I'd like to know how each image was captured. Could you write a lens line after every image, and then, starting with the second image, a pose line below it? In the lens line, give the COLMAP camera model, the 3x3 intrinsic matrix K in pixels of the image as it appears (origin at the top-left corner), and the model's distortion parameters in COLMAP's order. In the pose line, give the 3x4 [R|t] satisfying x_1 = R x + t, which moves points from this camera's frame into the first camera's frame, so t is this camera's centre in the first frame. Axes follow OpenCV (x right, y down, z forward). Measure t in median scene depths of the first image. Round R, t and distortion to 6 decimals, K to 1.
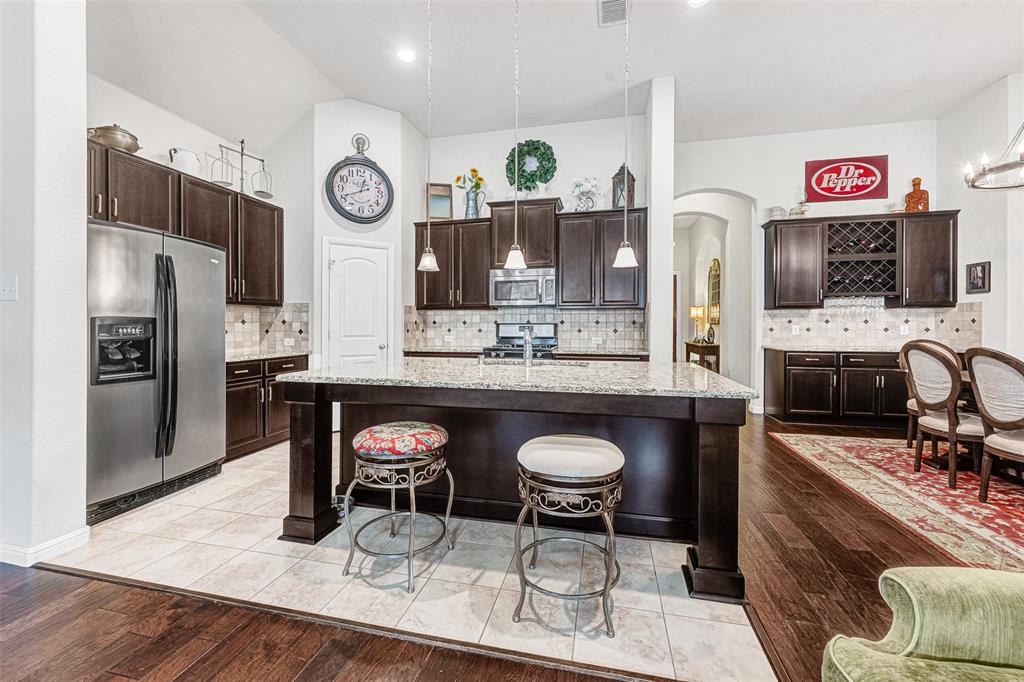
lens RADIAL K [[406.1, 0, 505.5], [0, 406.1, 322.8], [0, 0, 1]] dist [-0.008838, 0.003208]
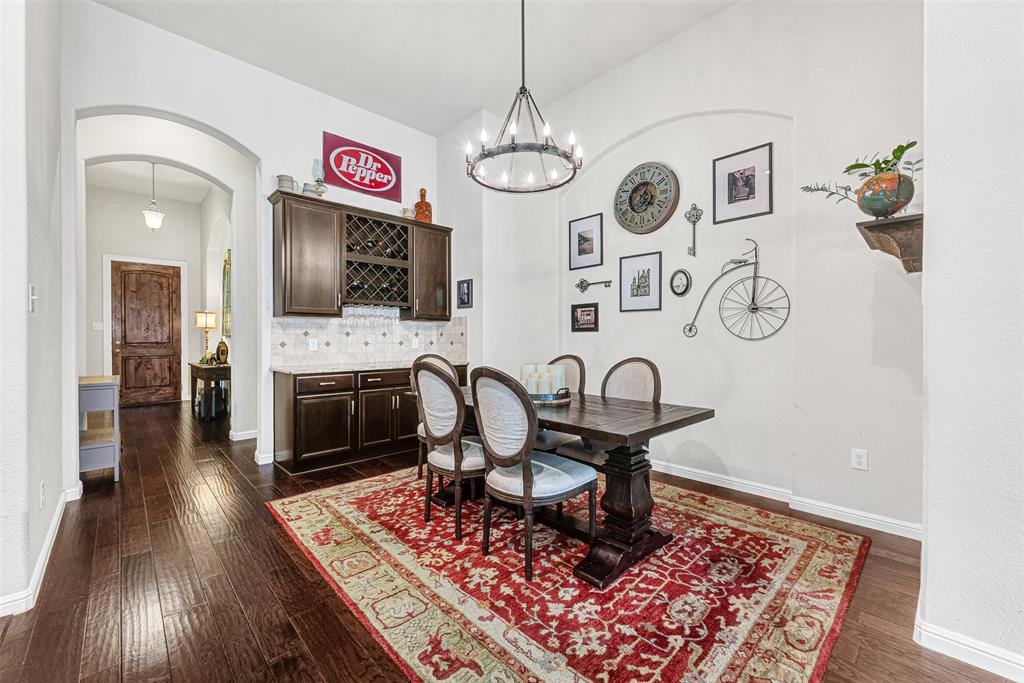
lens RADIAL K [[406.1, 0, 501.4], [0, 406.1, 354.2], [0, 0, 1]] dist [-0.008838, 0.003208]
pose [[0.551790, -0.036380, 0.833190, 0.288454], [-0.002390, 0.998975, 0.045201, 0.000168], [-0.833980, -0.026933, 0.551137, 0.288721]]
